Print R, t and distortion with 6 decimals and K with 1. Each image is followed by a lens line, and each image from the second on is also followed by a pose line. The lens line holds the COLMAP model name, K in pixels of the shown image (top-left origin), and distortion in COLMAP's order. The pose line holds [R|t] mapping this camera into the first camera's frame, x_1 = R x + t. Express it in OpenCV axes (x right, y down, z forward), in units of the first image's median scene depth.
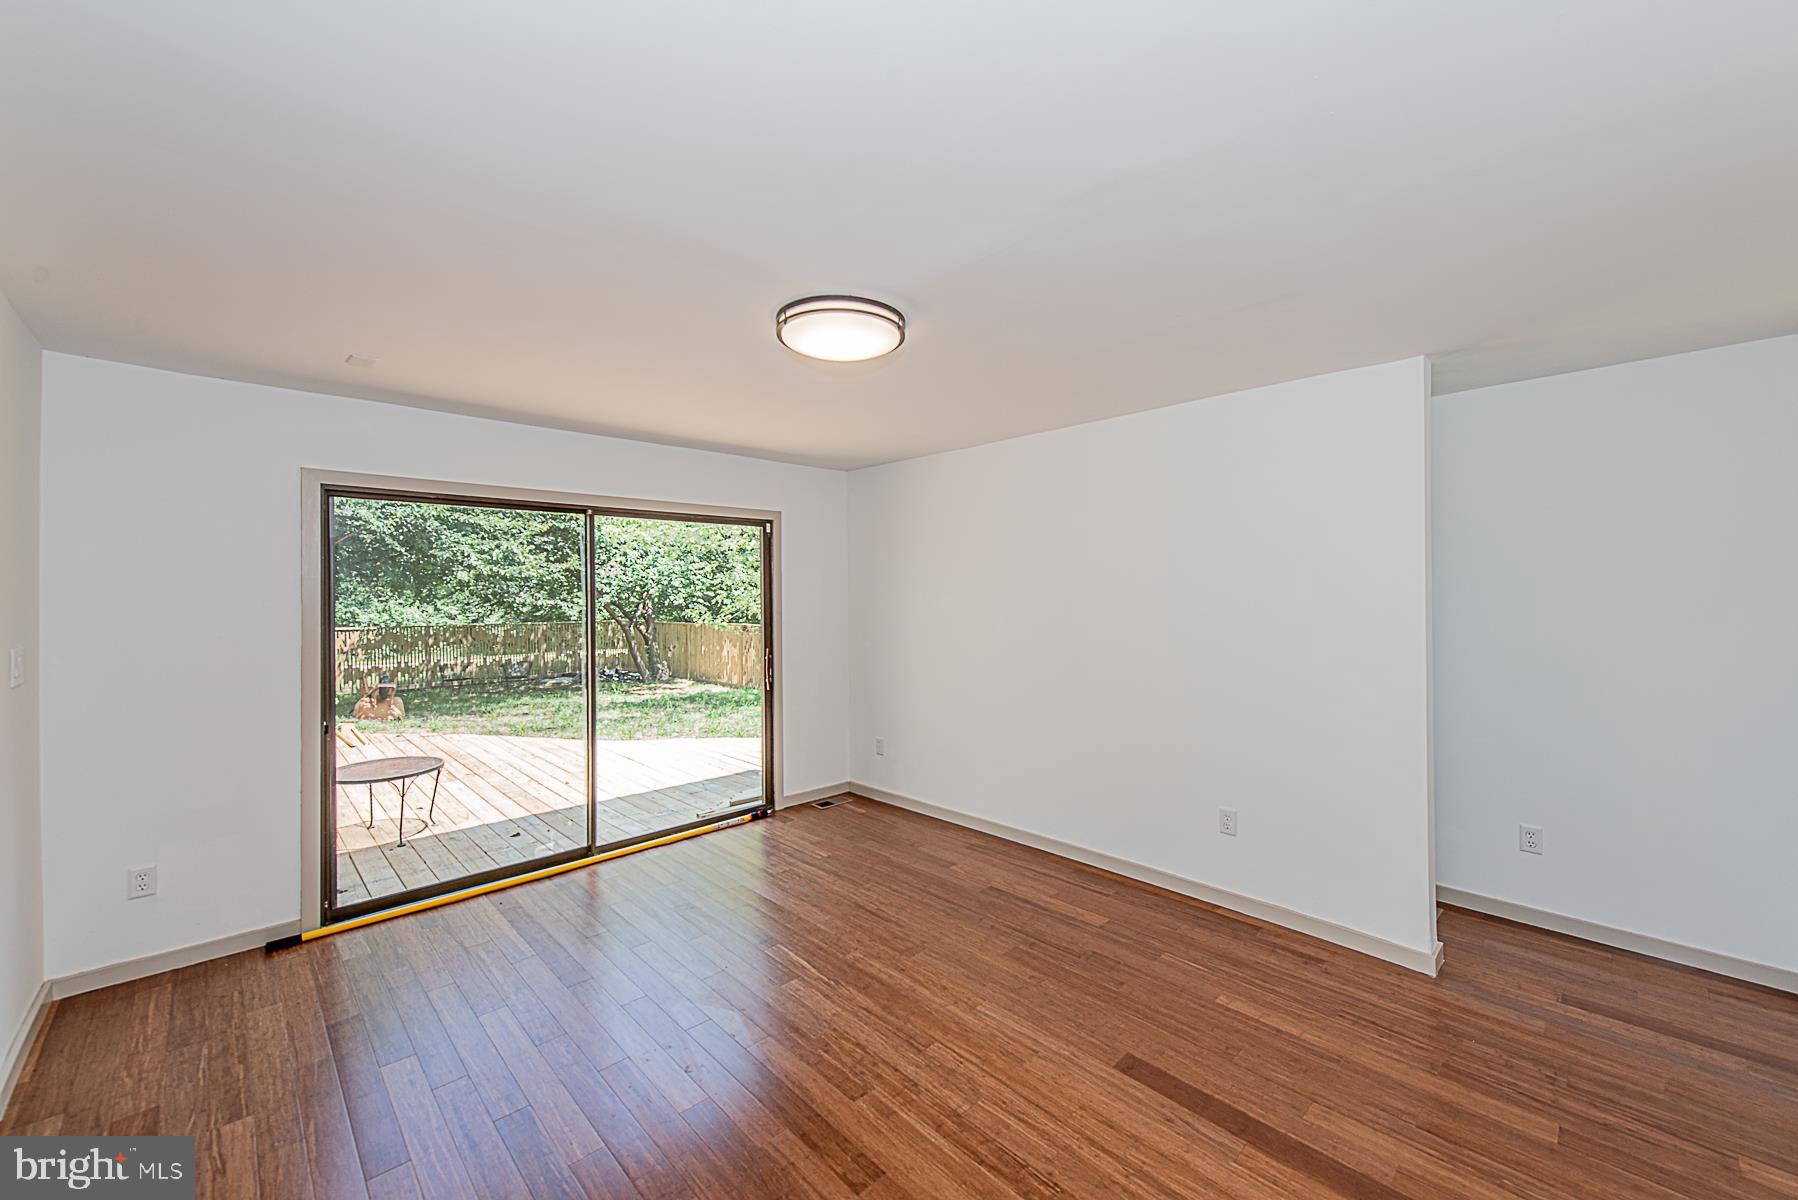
lens RADIAL K [[704.2, 0, 896.1], [0, 704.2, 595.5], [0, 0, 1]] dist [0.016370, -0.003941]
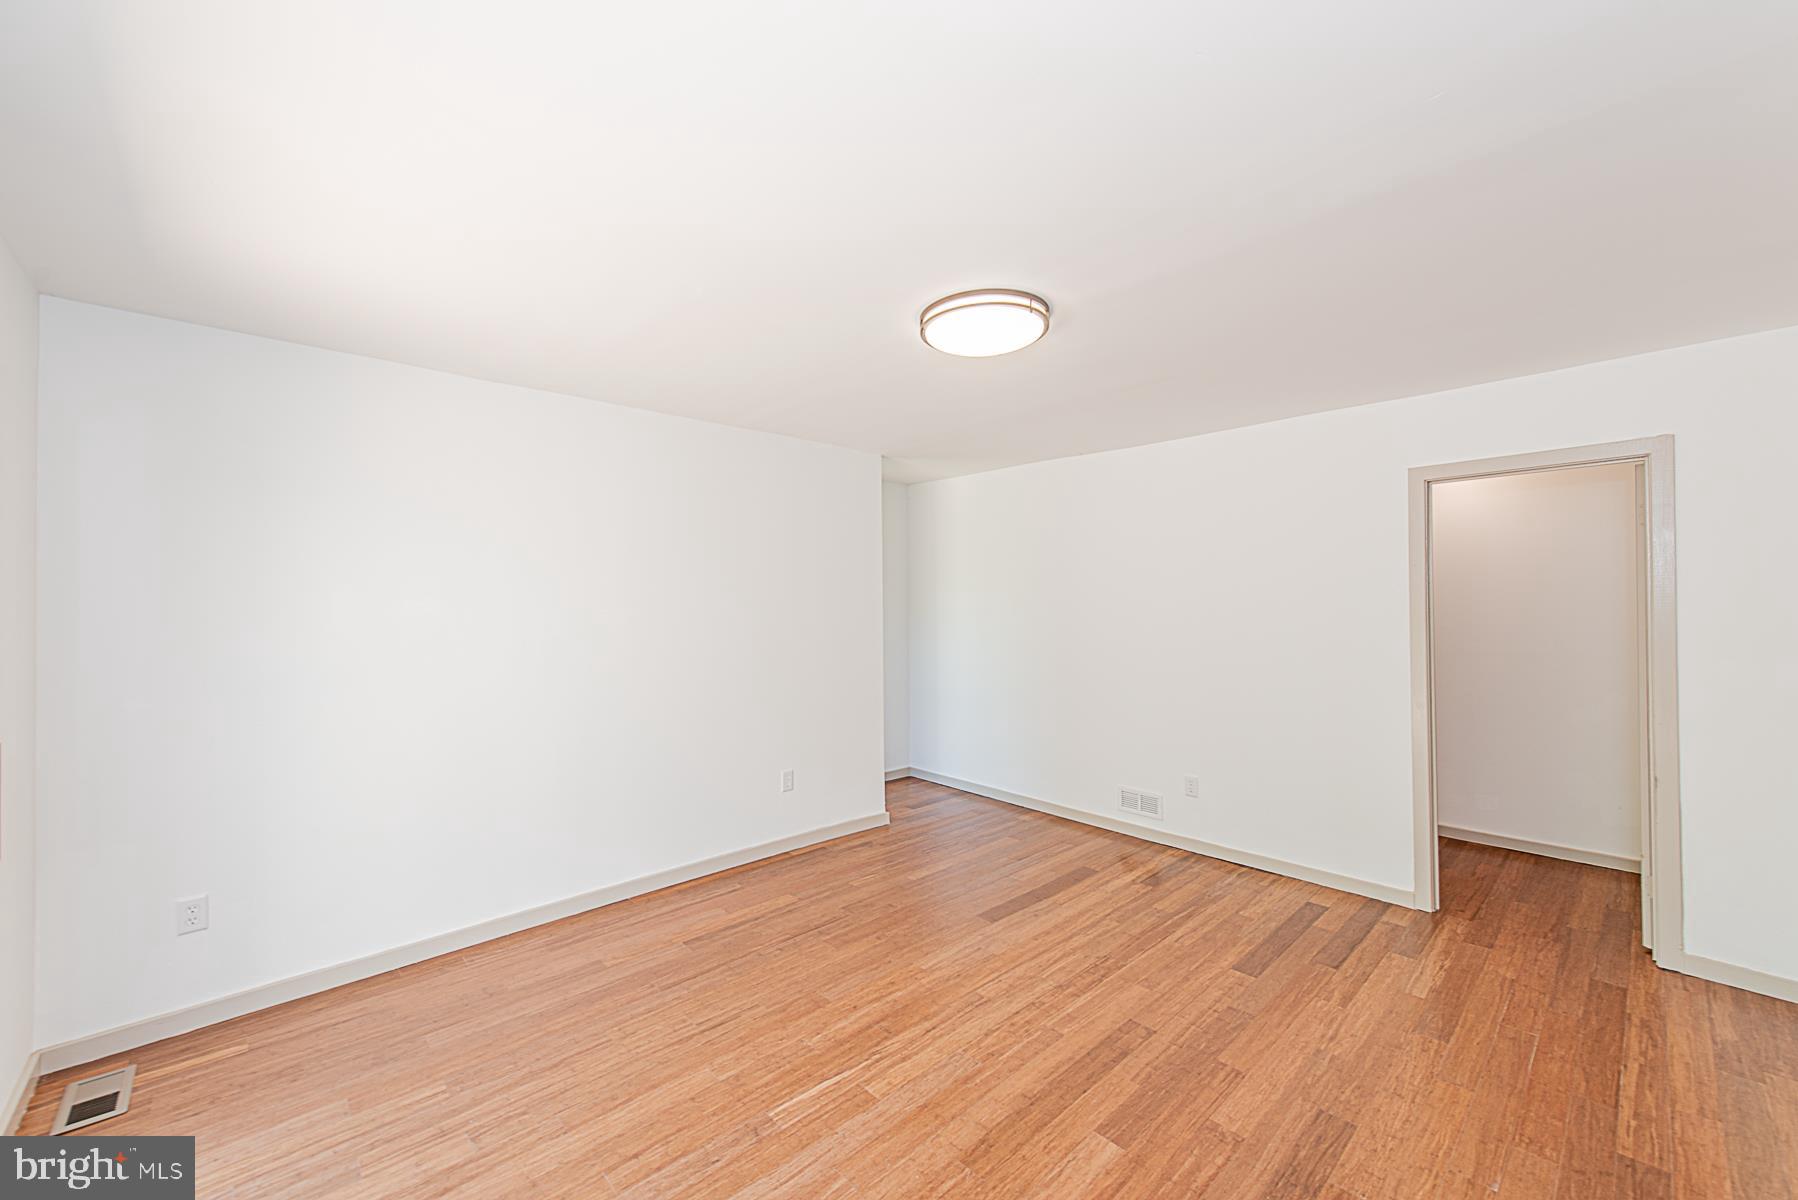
lens RADIAL K [[704.2, 0, 896.1], [0, 704.2, 595.5], [0, 0, 1]] dist [0.016370, -0.003941]
pose [[0.012408, 0.013990, 0.999825, -0.838586], [0.009197, 0.999858, -0.014104, 0.016424], [-0.999881, 0.009370, 0.012278, 0.867566]]
